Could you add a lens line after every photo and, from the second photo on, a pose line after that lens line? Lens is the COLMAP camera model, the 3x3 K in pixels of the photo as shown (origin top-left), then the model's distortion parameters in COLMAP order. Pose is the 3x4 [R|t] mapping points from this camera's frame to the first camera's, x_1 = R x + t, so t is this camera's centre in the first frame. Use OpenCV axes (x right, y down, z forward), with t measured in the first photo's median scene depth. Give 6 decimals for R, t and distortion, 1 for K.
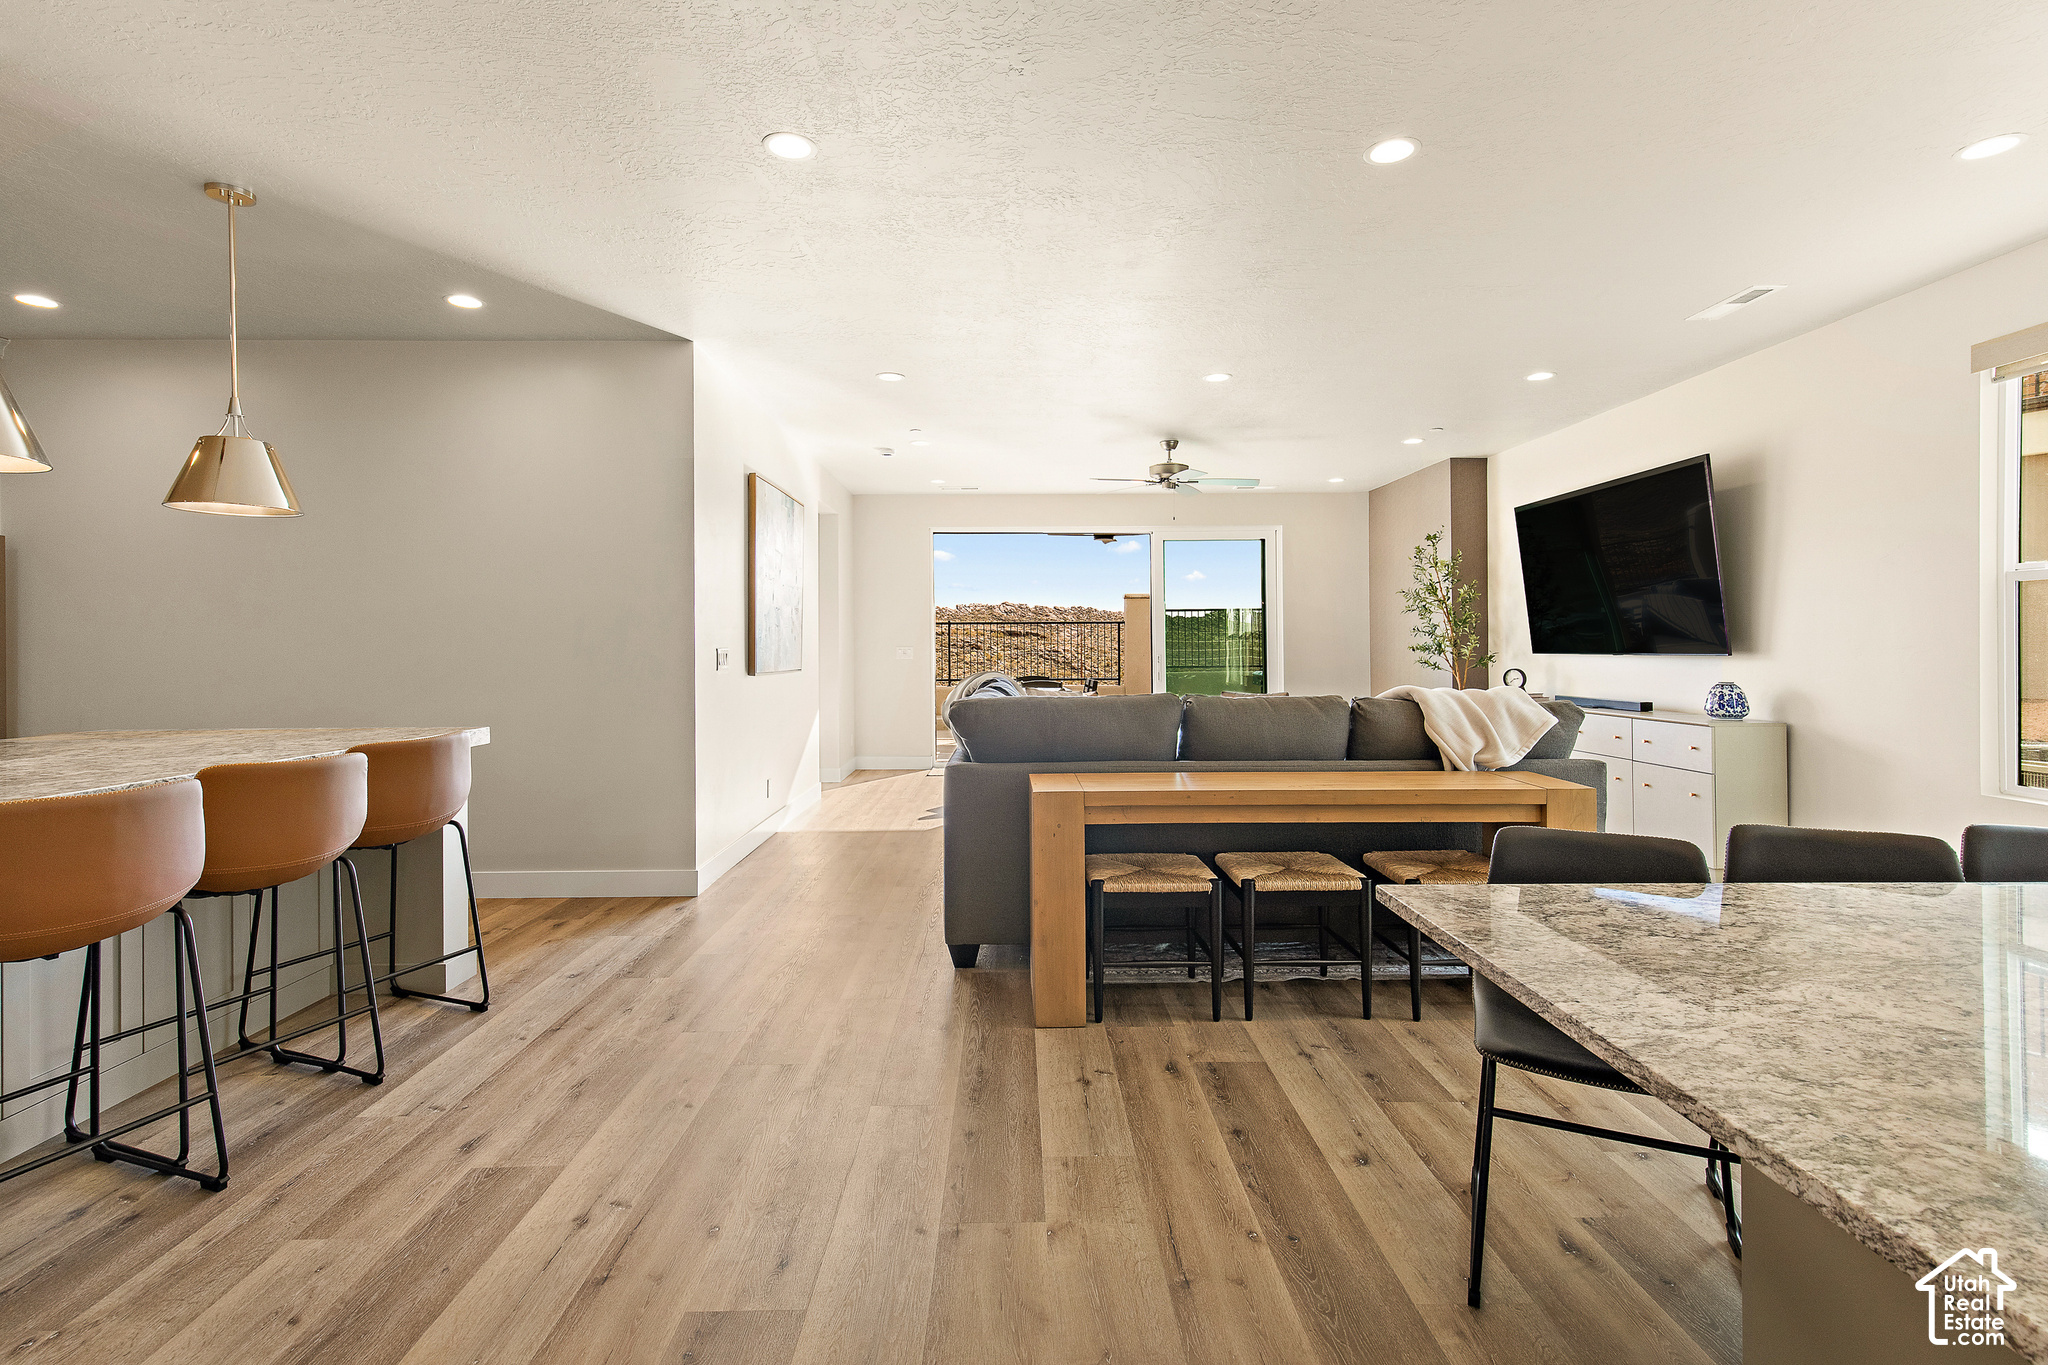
lens RADIAL K [[942.0, 0, 1040.7], [0, 942.0, 650.6], [0, 0, 1]] dist [0.006194, -0.002024]
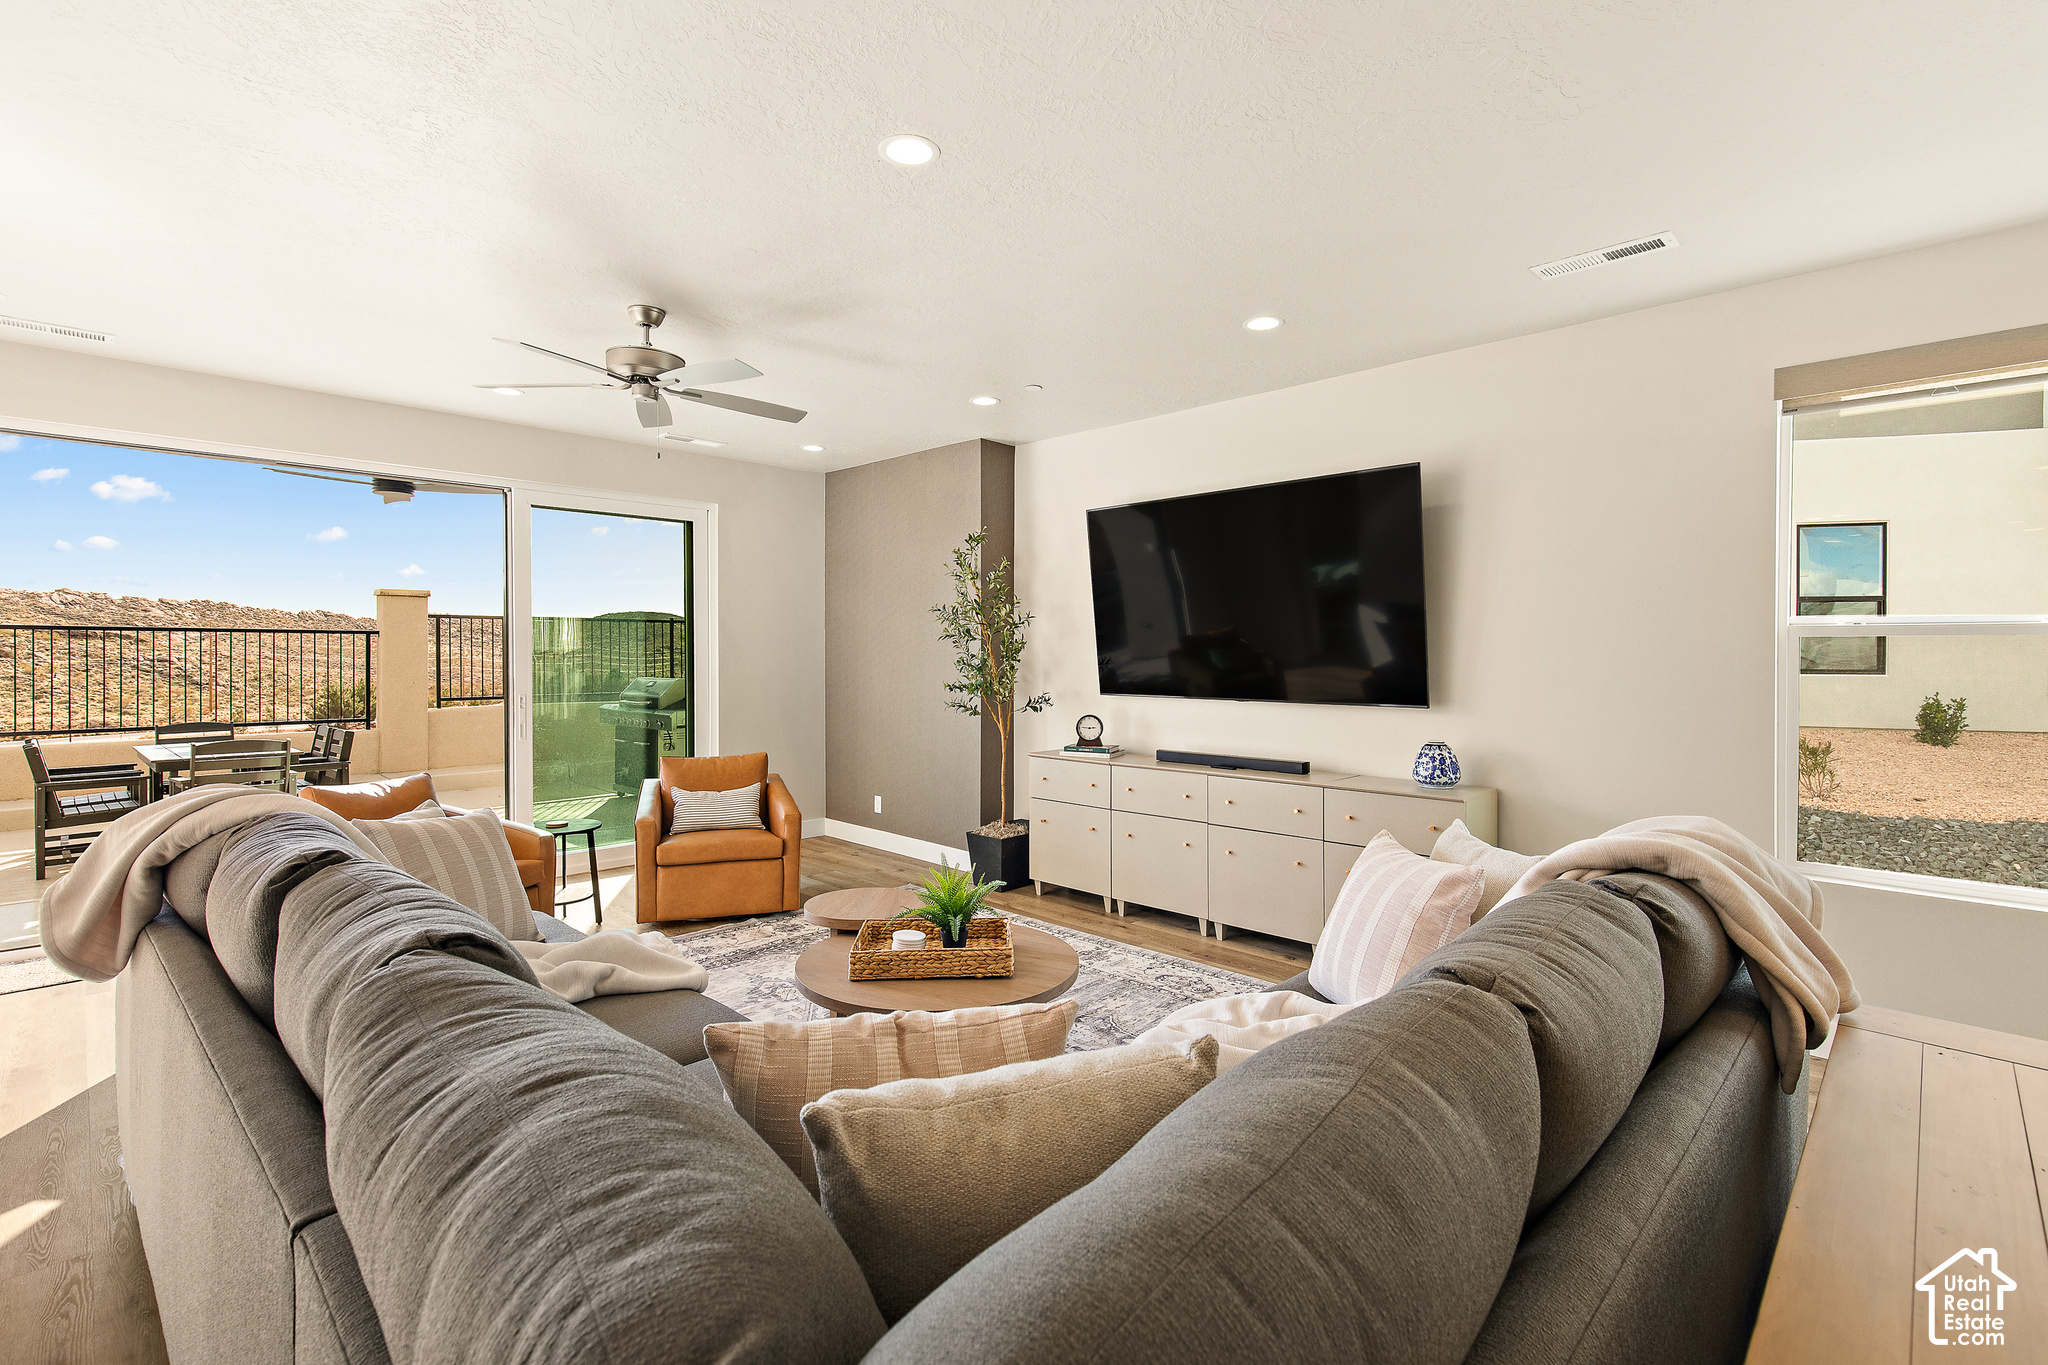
lens RADIAL K [[942.0, 0, 1025.5], [0, 942.0, 653.8], [0, 0, 1]] dist [0.006194, -0.002024]
pose [[0.726761, 0.010787, 0.686806, -0.071938], [-0.005252, 0.999935, -0.010148, -0.023545], [-0.686870, 0.003768, 0.726770, 0.466113]]
